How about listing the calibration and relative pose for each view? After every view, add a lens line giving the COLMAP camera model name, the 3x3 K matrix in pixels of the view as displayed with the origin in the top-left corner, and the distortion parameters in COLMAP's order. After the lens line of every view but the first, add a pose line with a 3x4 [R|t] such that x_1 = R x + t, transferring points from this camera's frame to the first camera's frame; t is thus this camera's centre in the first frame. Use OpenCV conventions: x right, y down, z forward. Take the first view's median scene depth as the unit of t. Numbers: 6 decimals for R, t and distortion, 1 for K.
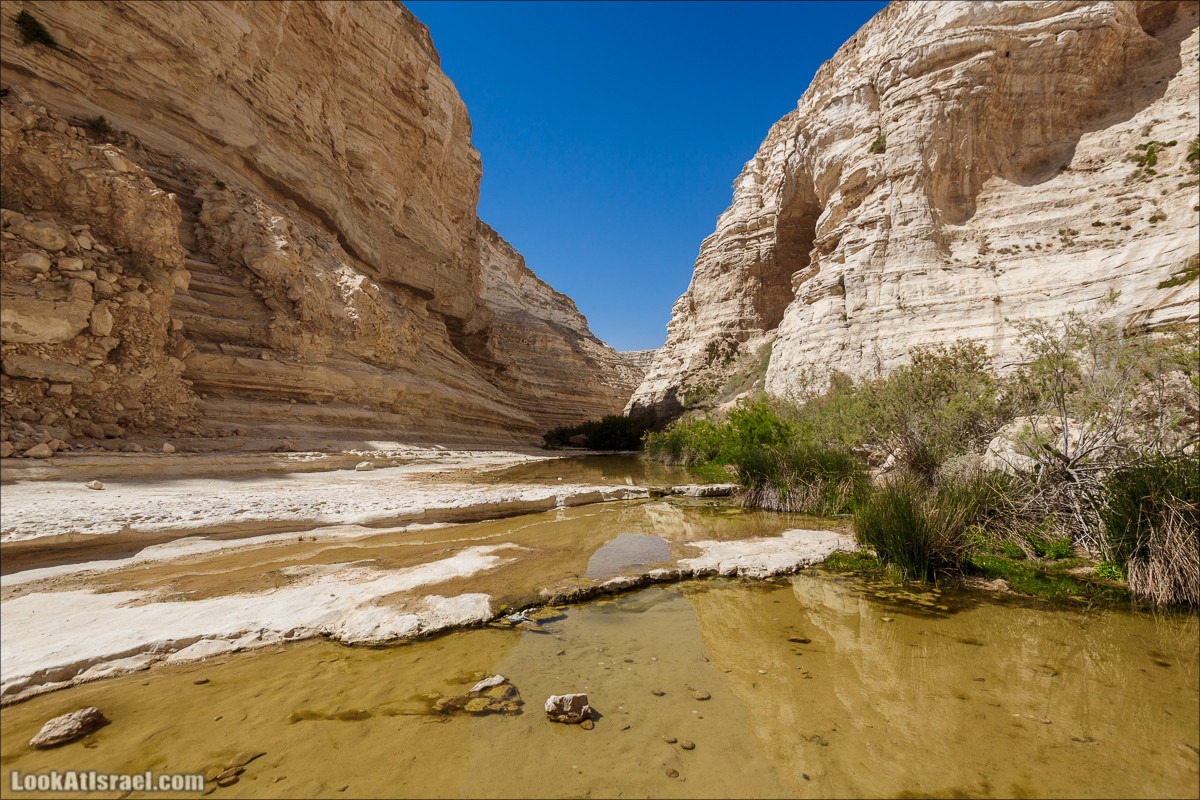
lens RADIAL K [[527.6, 0, 598.1], [0, 527.6, 395.9], [0, 0, 1]] dist [-0.000745, 0.000441]
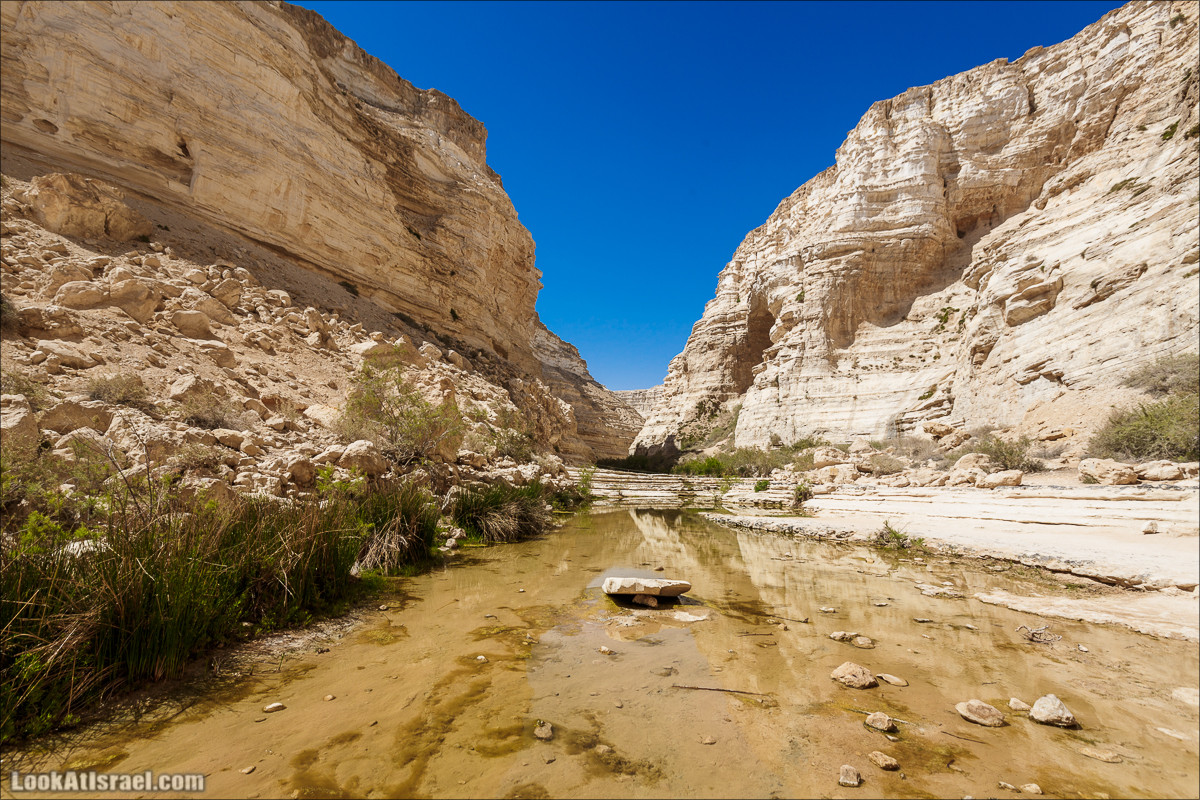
lens RADIAL K [[556.2, 0, 578.4], [0, 556.2, 404.8], [0, 0, 1]] dist [0.002521, 0.000881]
pose [[0.999847, 0.016885, -0.004664, -0.154800], [-0.017072, 0.998906, -0.043538, -0.041277], [0.003924, 0.043611, 0.999041, -0.722027]]
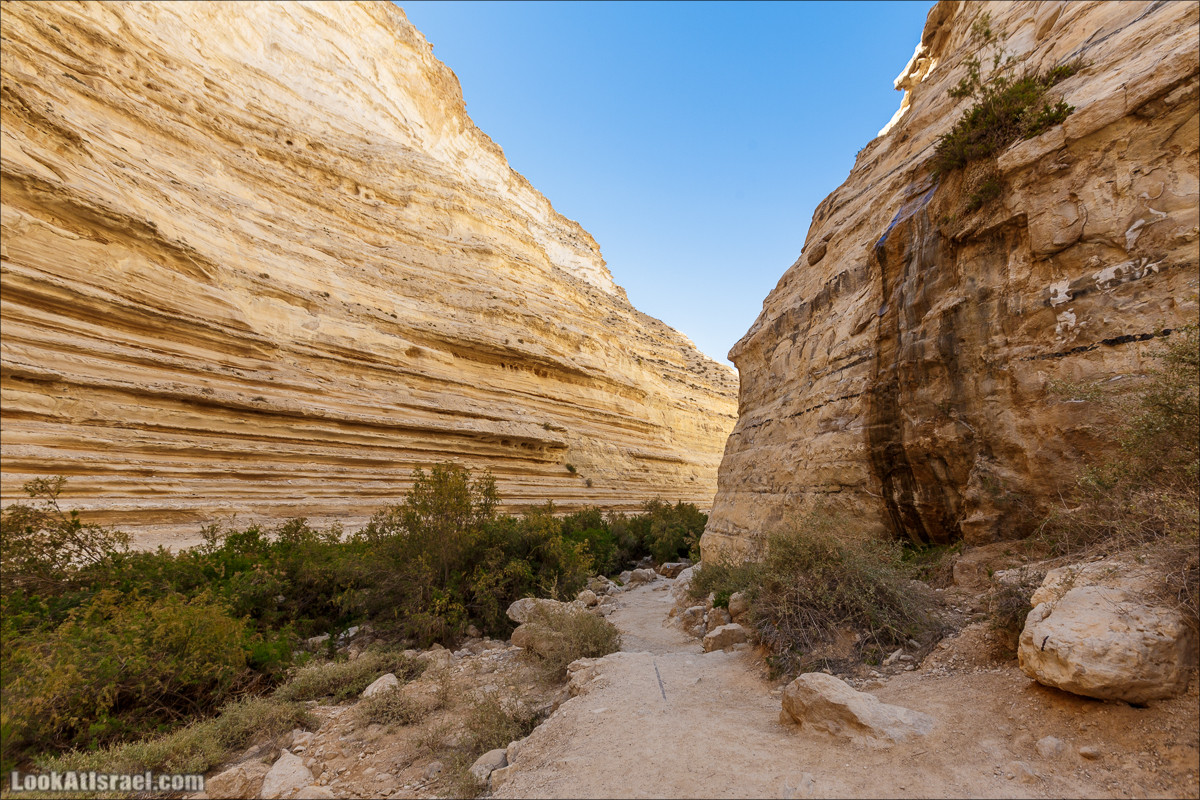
lens RADIAL K [[527.6, 0, 598.1], [0, 527.6, 395.9], [0, 0, 1]] dist [-0.000745, 0.000441]
pose [[0.992810, -0.000293, -0.119701, 0.075857], [-0.010945, 0.995586, -0.093217, 0.099548], [0.119200, 0.093857, 0.988424, 2.111522]]
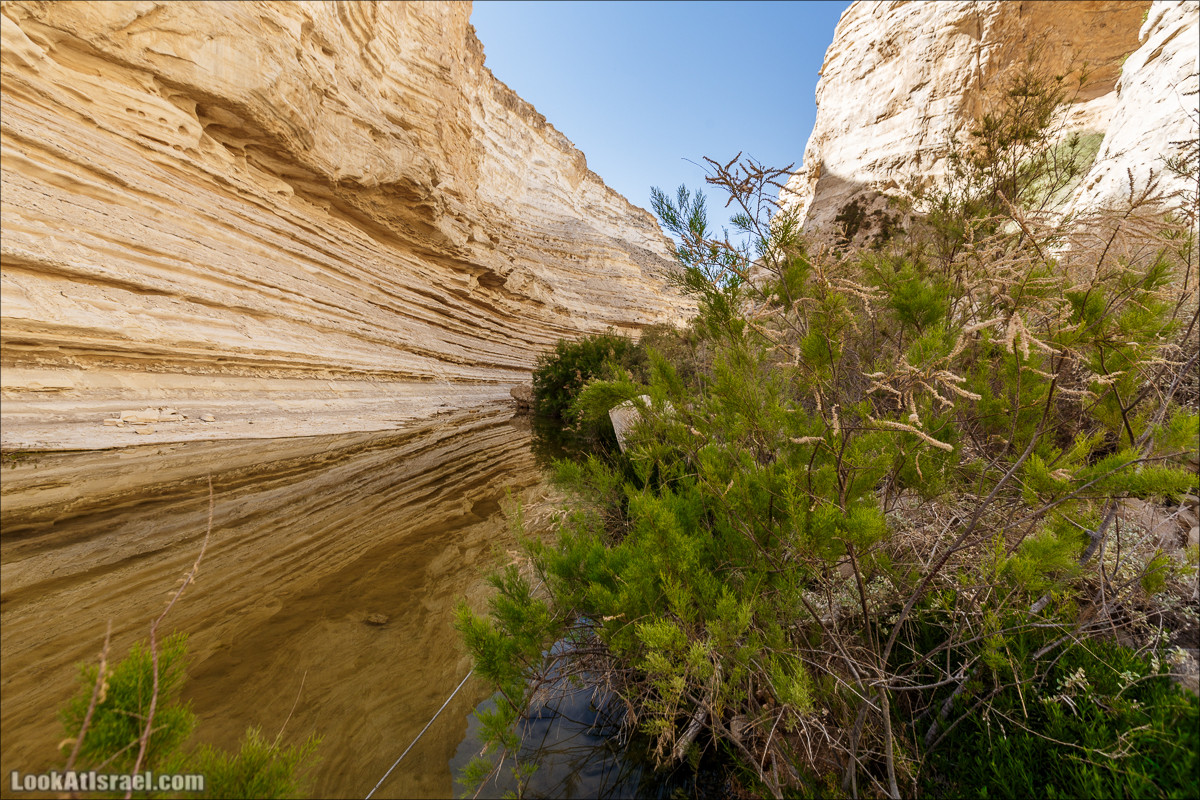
lens RADIAL K [[527.6, 0, 598.1], [0, 527.6, 395.9], [0, 0, 1]] dist [-0.000745, 0.000441]
pose [[0.980333, 0.024103, -0.195875, 0.135437], [-0.005019, 0.995238, 0.097348, 0.053321], [0.197289, -0.094450, 0.975785, 0.739171]]
